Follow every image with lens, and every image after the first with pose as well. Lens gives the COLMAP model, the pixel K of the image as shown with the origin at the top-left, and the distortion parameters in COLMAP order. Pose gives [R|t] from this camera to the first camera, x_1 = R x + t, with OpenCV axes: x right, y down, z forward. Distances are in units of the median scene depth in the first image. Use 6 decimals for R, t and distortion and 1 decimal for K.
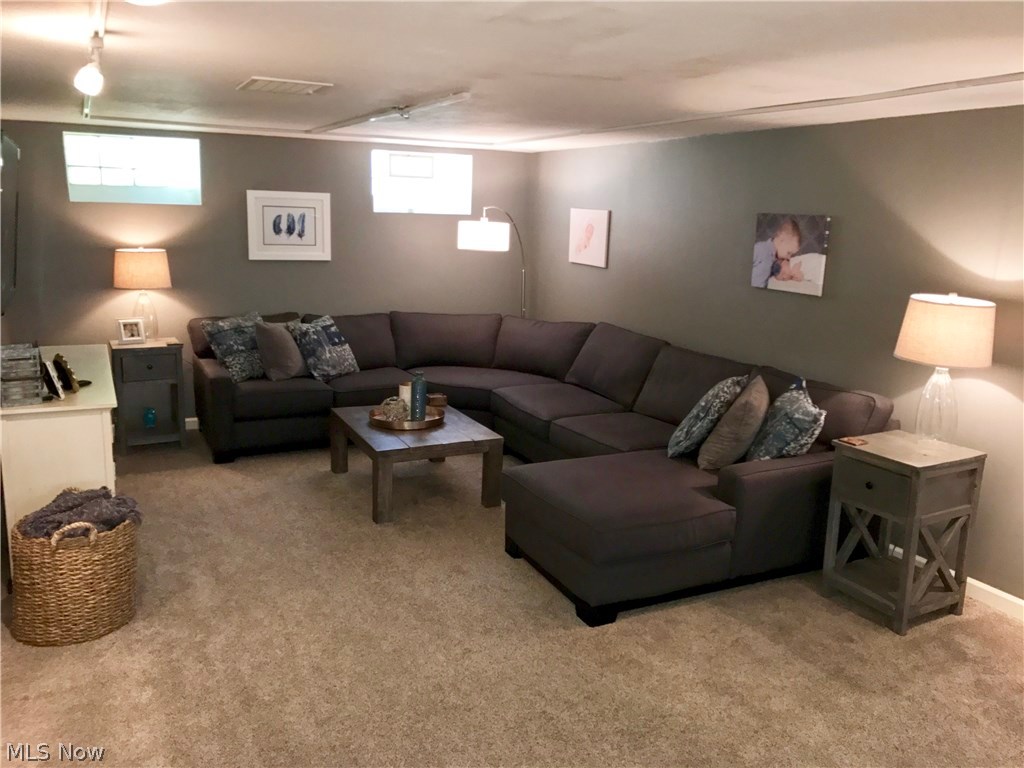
lens RADIAL K [[840.6, 0, 513.7], [0, 840.6, 383.7], [0, 0, 1]] dist [0.024668, -0.048827]
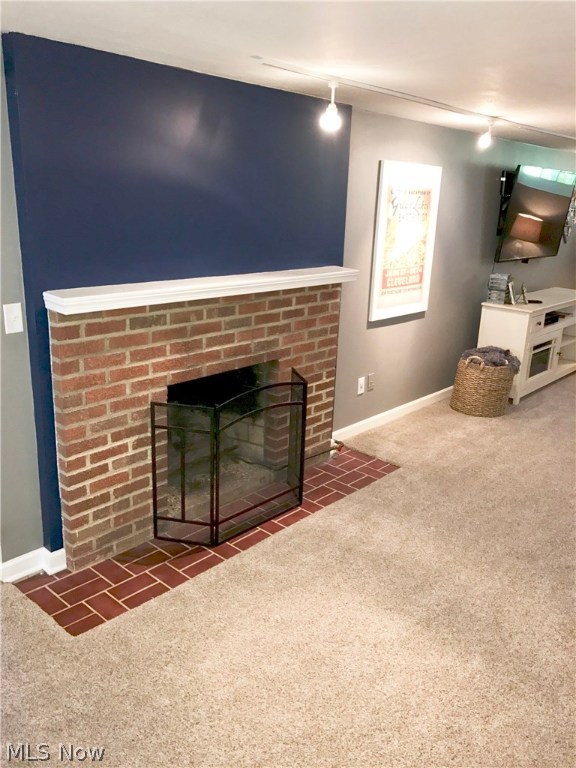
lens RADIAL K [[630.5, 0, 288.9], [0, 630.5, 383.5], [0, 0, 1]] dist [0.024668, -0.048827]
pose [[0.346374, 0.256681, -0.902297, 0.745625], [-0.219106, 0.957371, 0.188238, 0.037448], [0.912150, 0.132498, 0.387849, -0.017156]]
